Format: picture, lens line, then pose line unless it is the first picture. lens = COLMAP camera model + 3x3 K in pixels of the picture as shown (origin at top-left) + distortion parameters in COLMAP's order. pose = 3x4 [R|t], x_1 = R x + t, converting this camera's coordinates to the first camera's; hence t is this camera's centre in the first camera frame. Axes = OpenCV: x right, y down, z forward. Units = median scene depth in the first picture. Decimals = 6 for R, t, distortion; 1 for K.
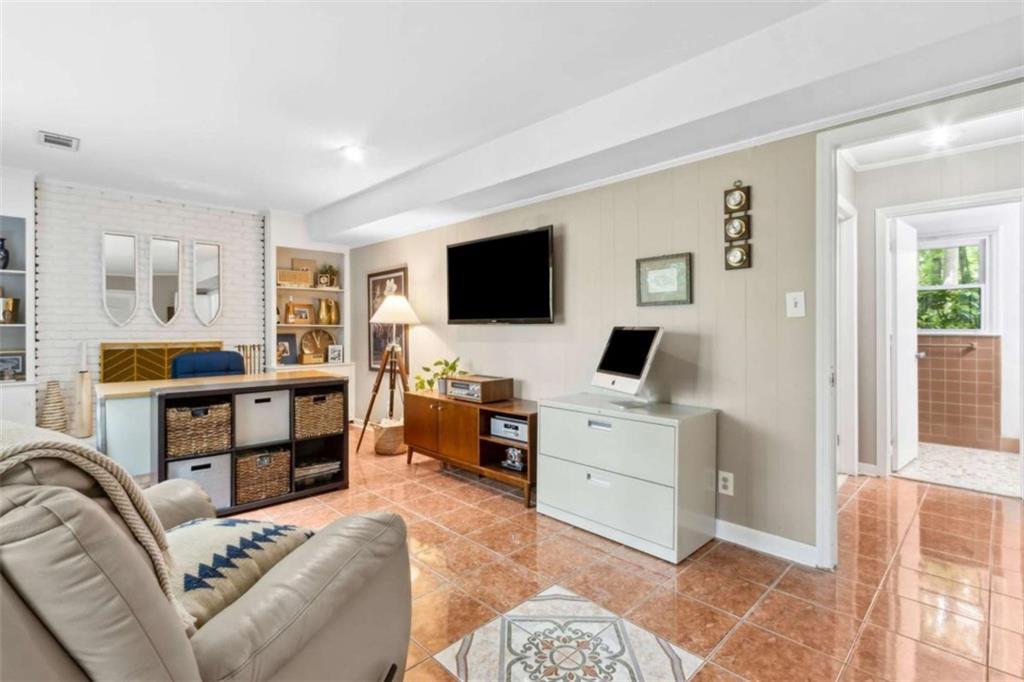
lens RADIAL K [[479.6, 0, 509.5], [0, 479.6, 334.5], [0, 0, 1]] dist [0.004502, -0.001656]
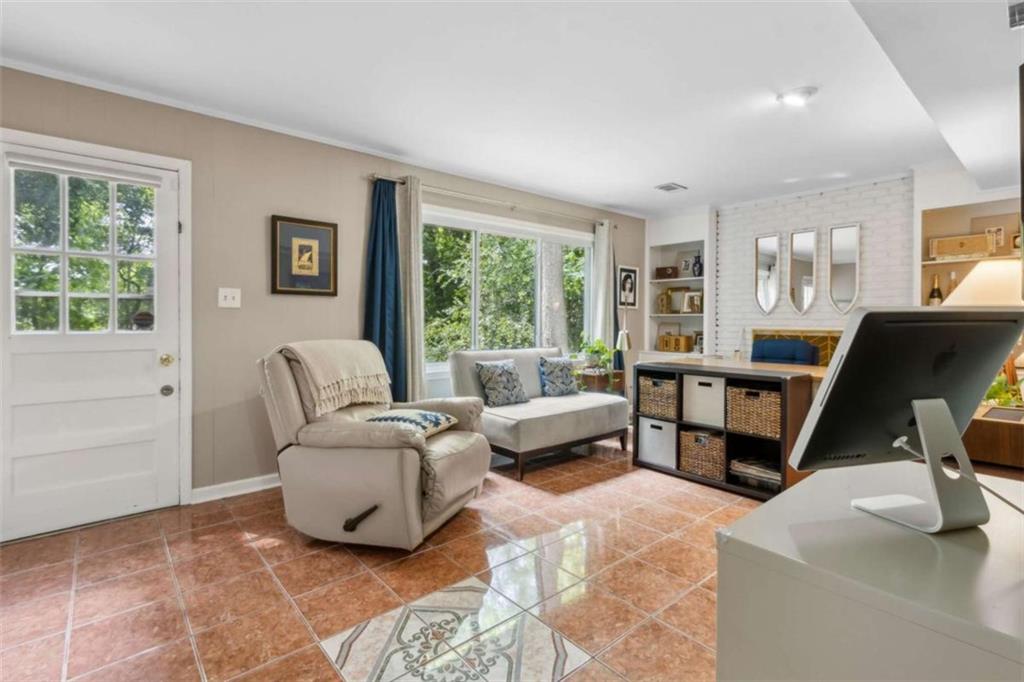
lens RADIAL K [[479.6, 0, 491.8], [0, 479.6, 322.0], [0, 0, 1]] dist [0.004502, -0.001656]
pose [[-0.105709, 0.007565, -0.994368, 0.581762], [-0.009063, 0.999922, 0.008571, -0.005535], [0.994356, 0.009918, -0.105632, 0.626245]]
